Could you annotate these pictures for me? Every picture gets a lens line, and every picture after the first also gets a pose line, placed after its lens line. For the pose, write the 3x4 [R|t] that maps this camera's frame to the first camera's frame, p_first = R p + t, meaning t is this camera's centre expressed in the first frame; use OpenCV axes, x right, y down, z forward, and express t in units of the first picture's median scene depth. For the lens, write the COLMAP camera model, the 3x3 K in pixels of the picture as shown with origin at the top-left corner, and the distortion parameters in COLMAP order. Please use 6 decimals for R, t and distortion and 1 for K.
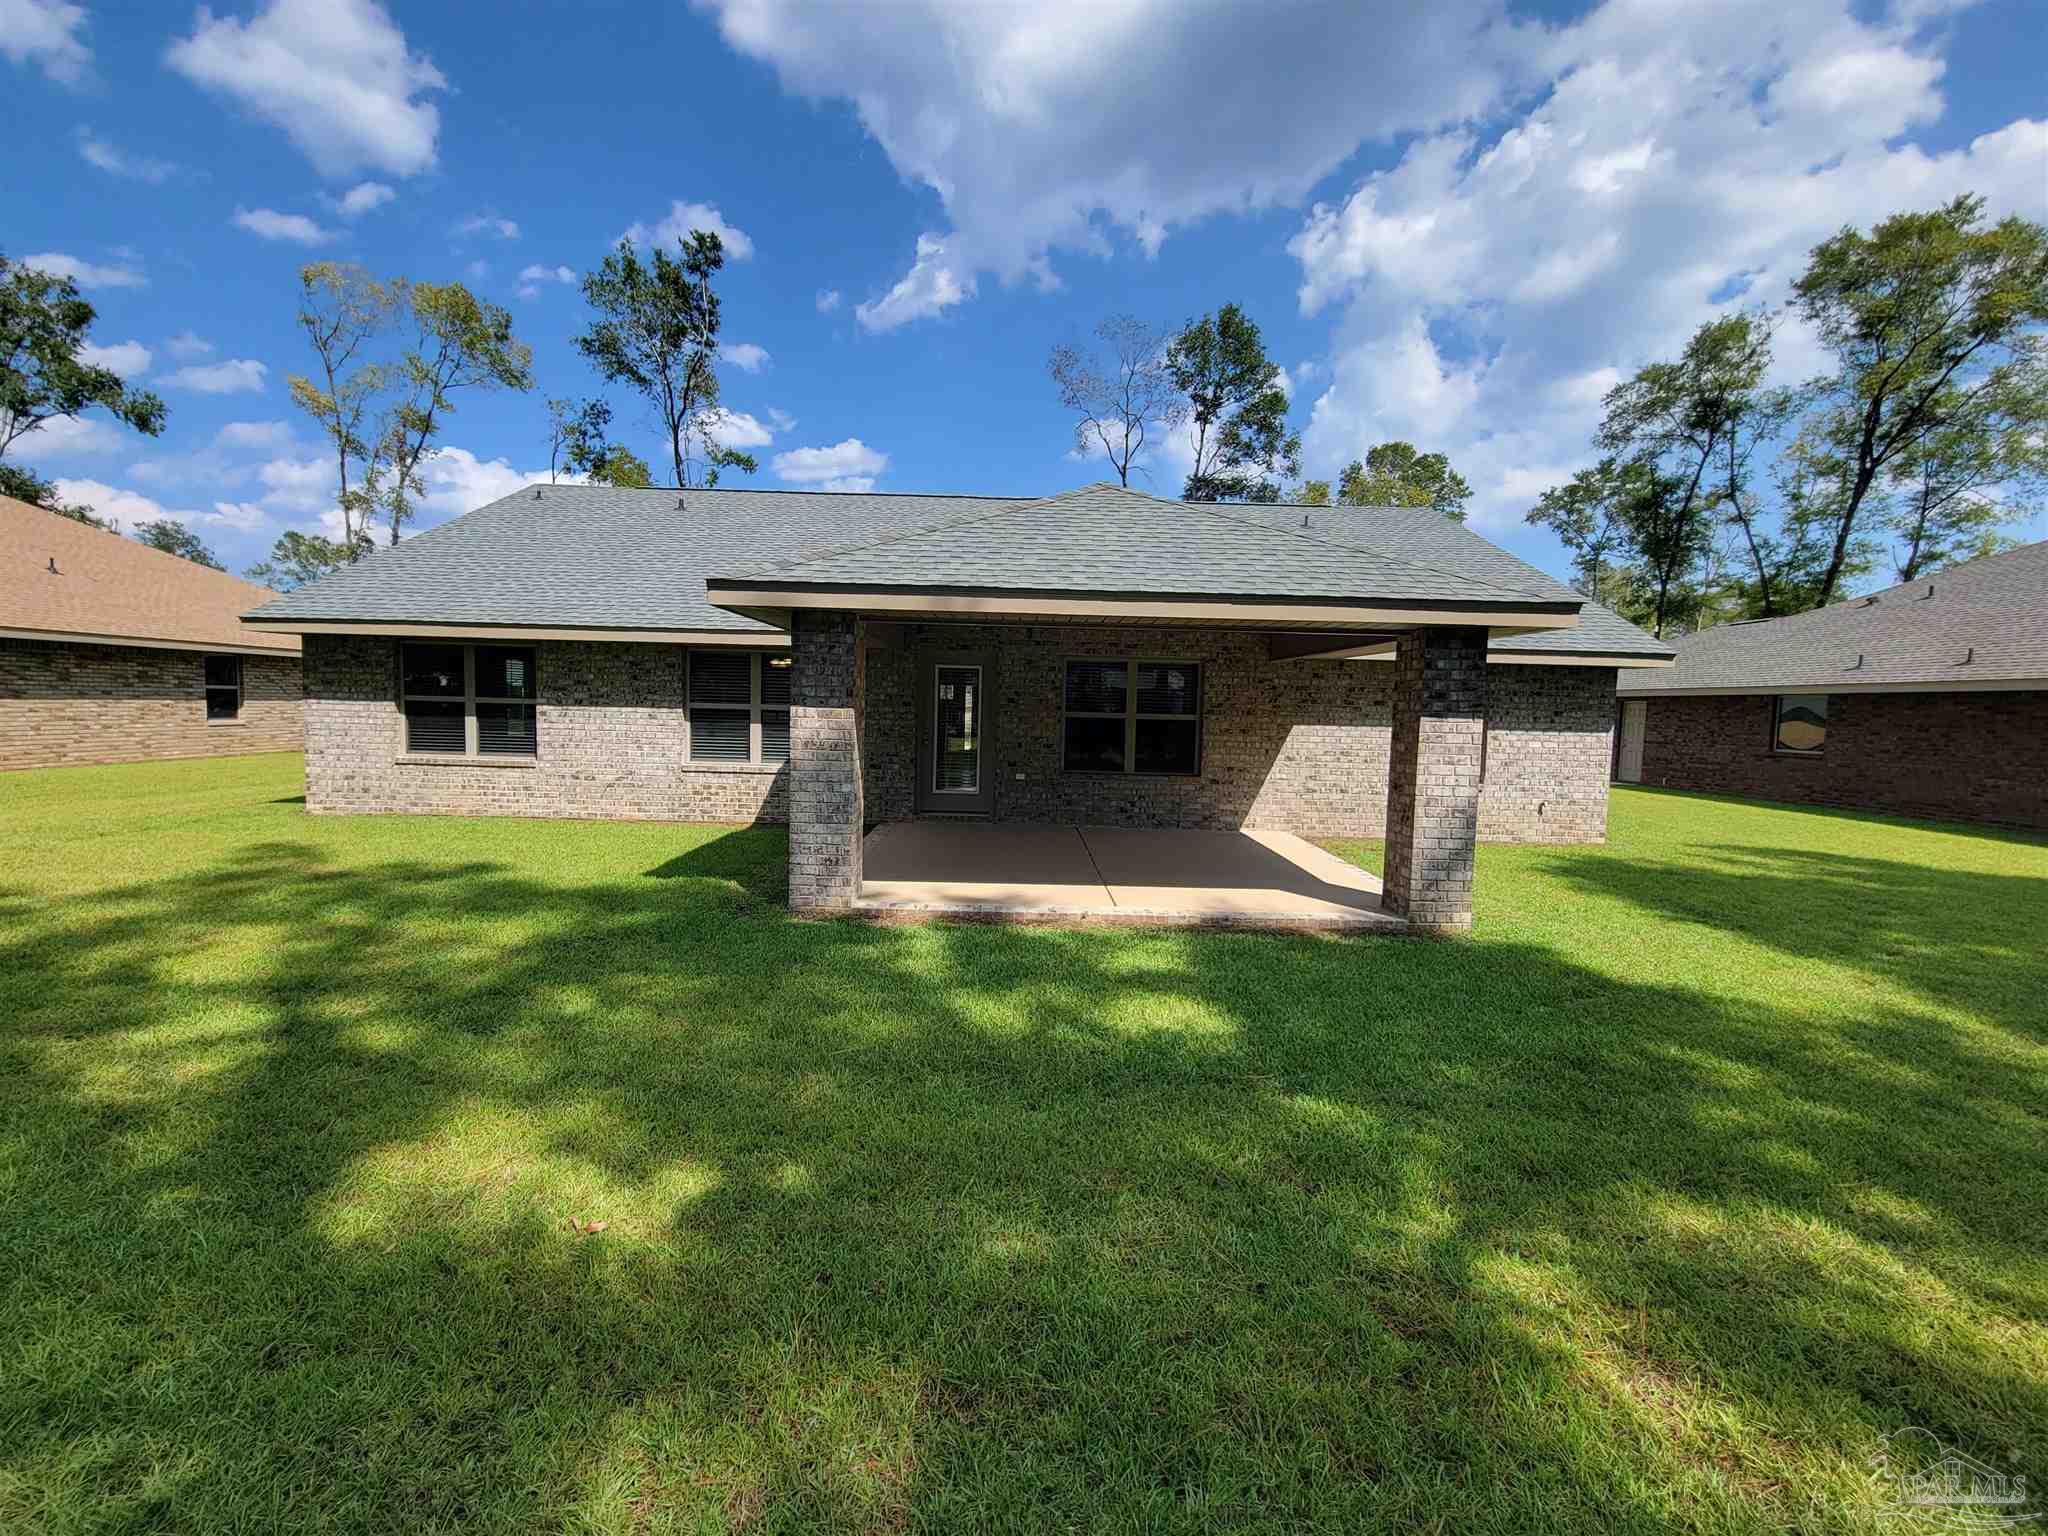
lens RADIAL K [[836.4, 0, 1015.4], [0, 836.4, 767.6], [0, 0, 1]] dist [0.002404, -0.002959]
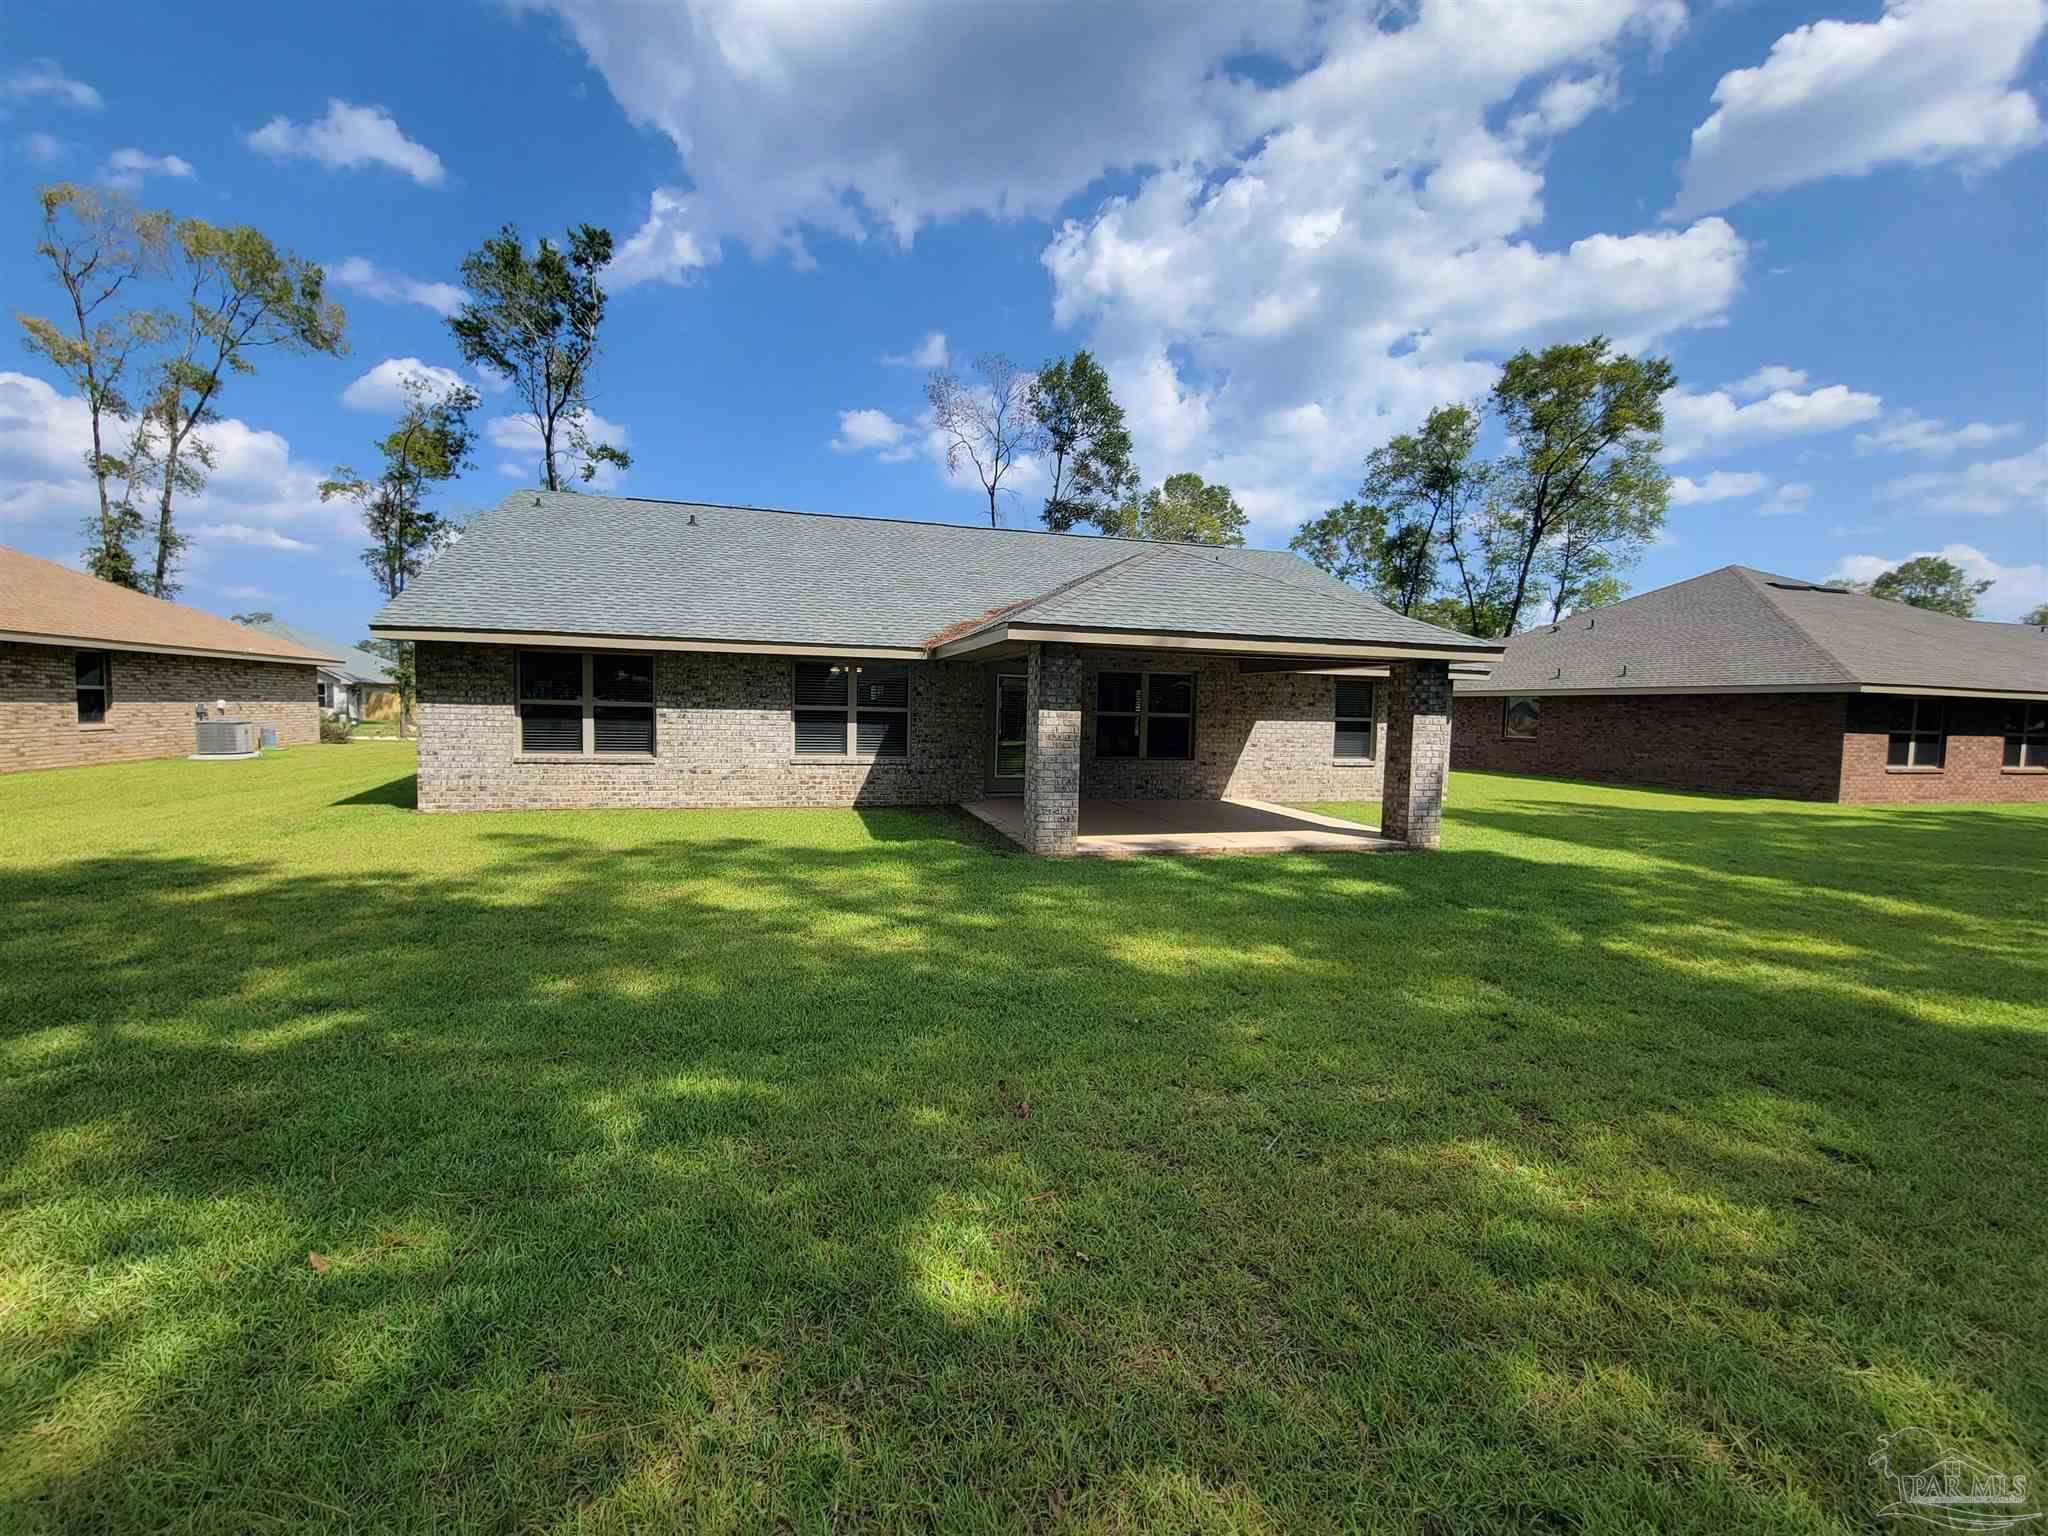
lens RADIAL K [[835.3, 0, 1018.2], [0, 835.3, 765.7], [0, 0, 1]] dist [0.004846, -0.004284]
pose [[0.964405, -0.021681, 0.263540, -0.398236], [0.021309, 0.999764, 0.004271, 0.008196], [-0.263571, 0.001497, 0.964639, -0.206836]]
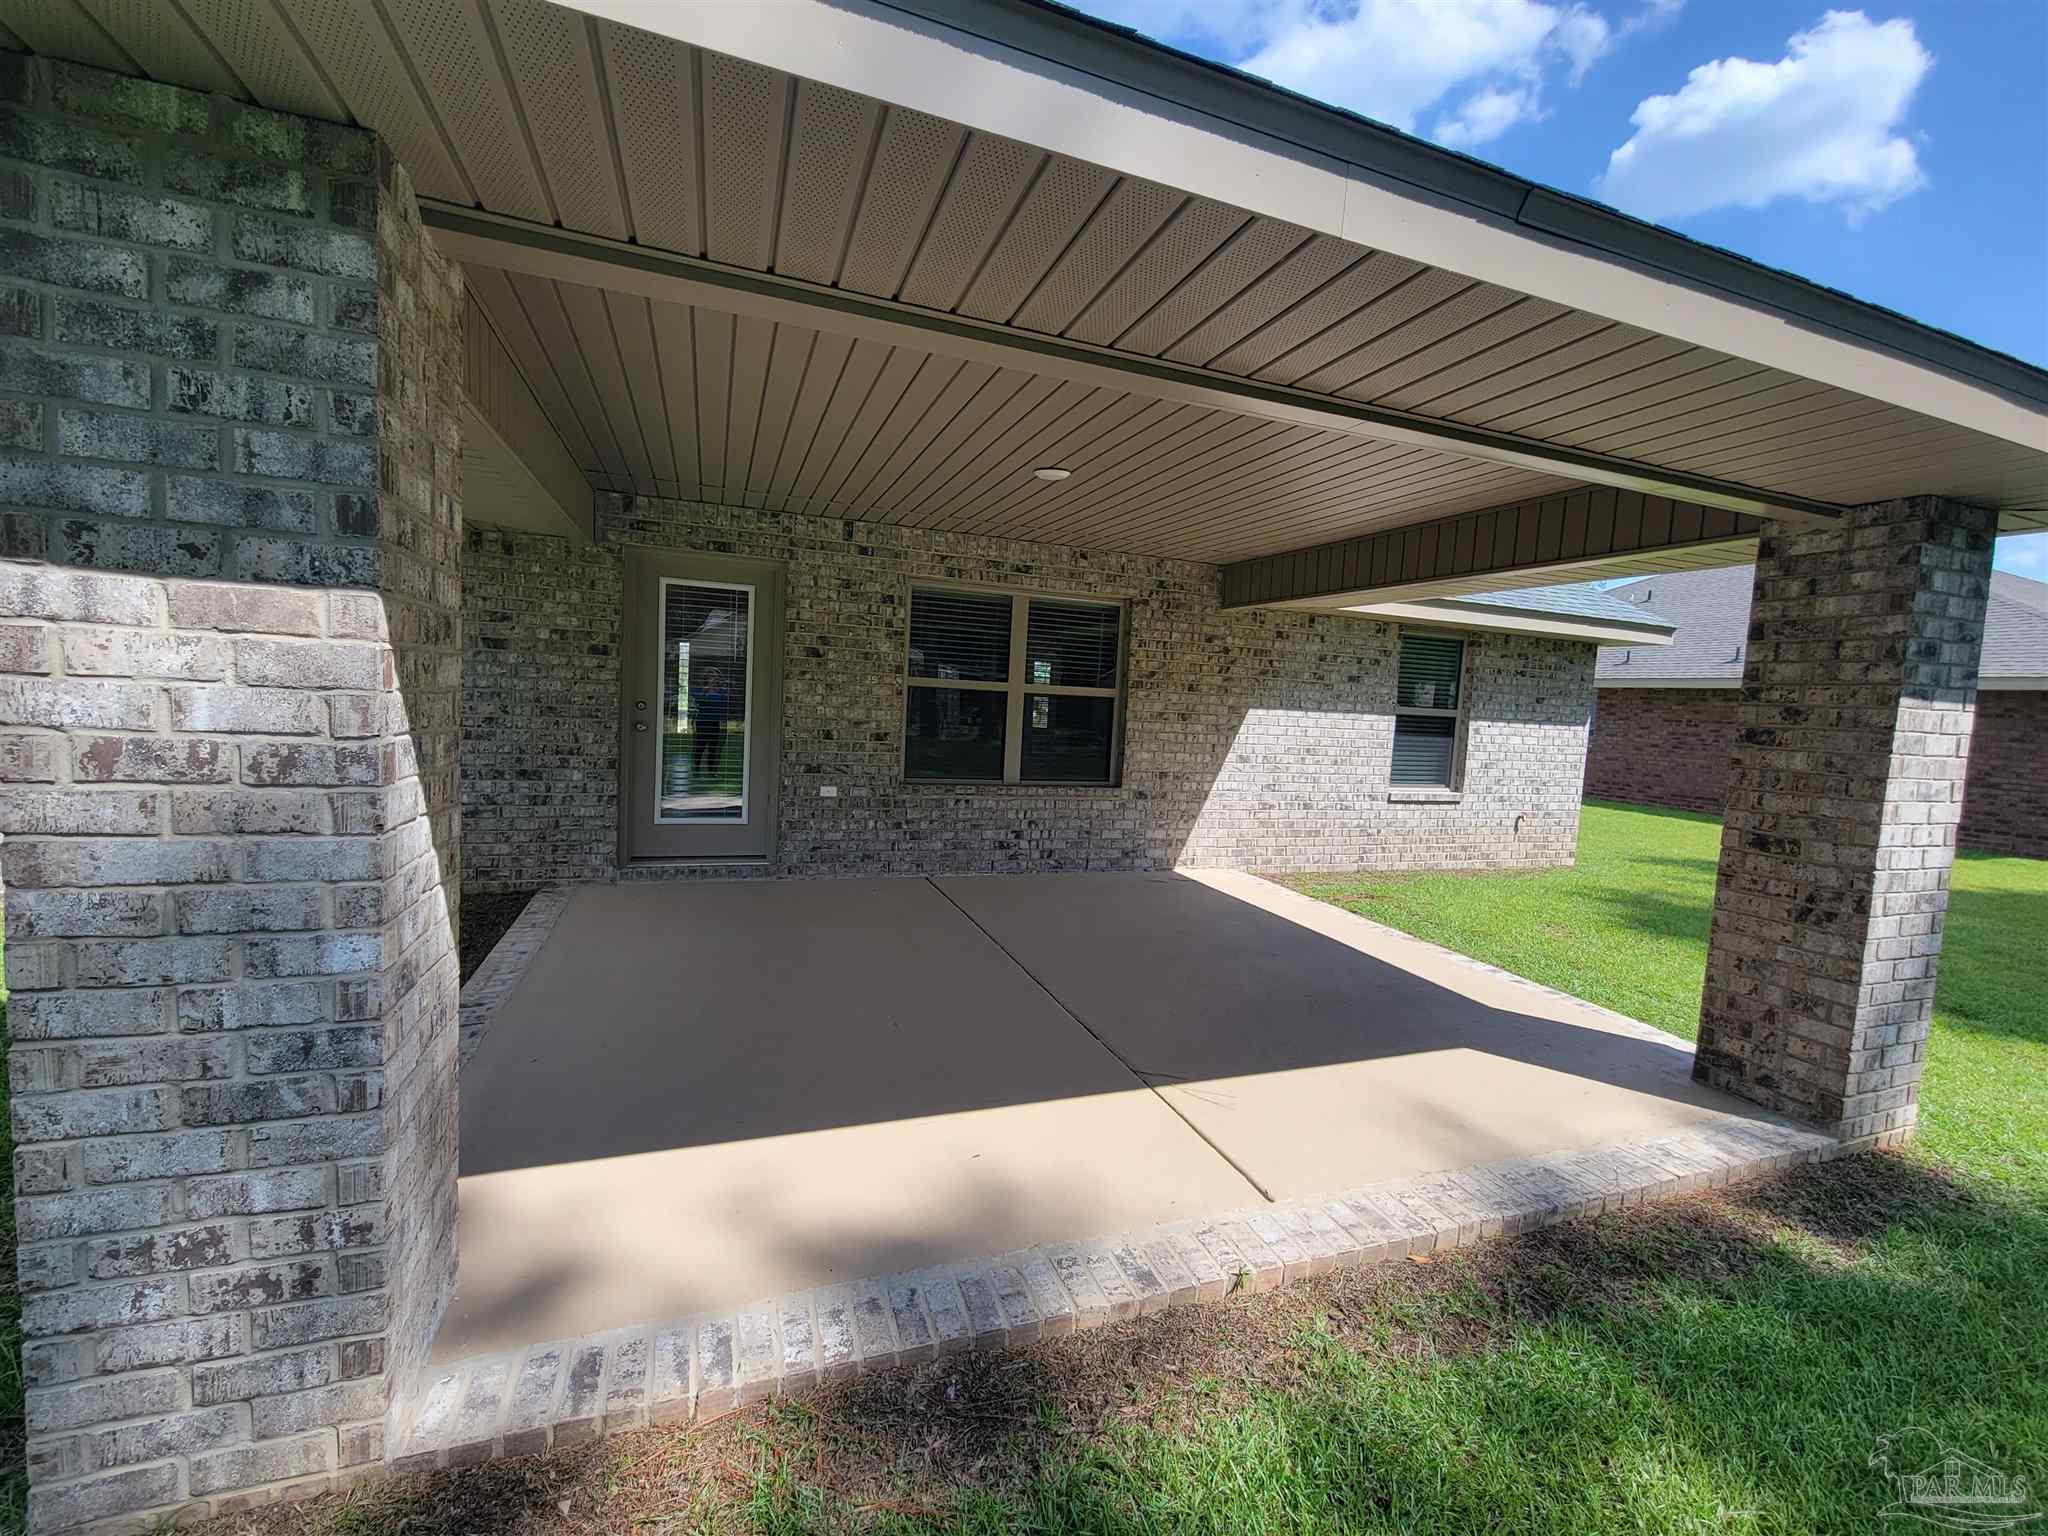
lens RADIAL K [[835.3, 0, 1018.2], [0, 835.3, 765.7], [0, 0, 1]] dist [0.004846, -0.004284]
pose [[0.937759, -0.003434, 0.347270, -0.068007], [-0.004196, 0.999766, 0.021215, -0.018613], [-0.347262, -0.021351, 0.937525, 0.440847]]
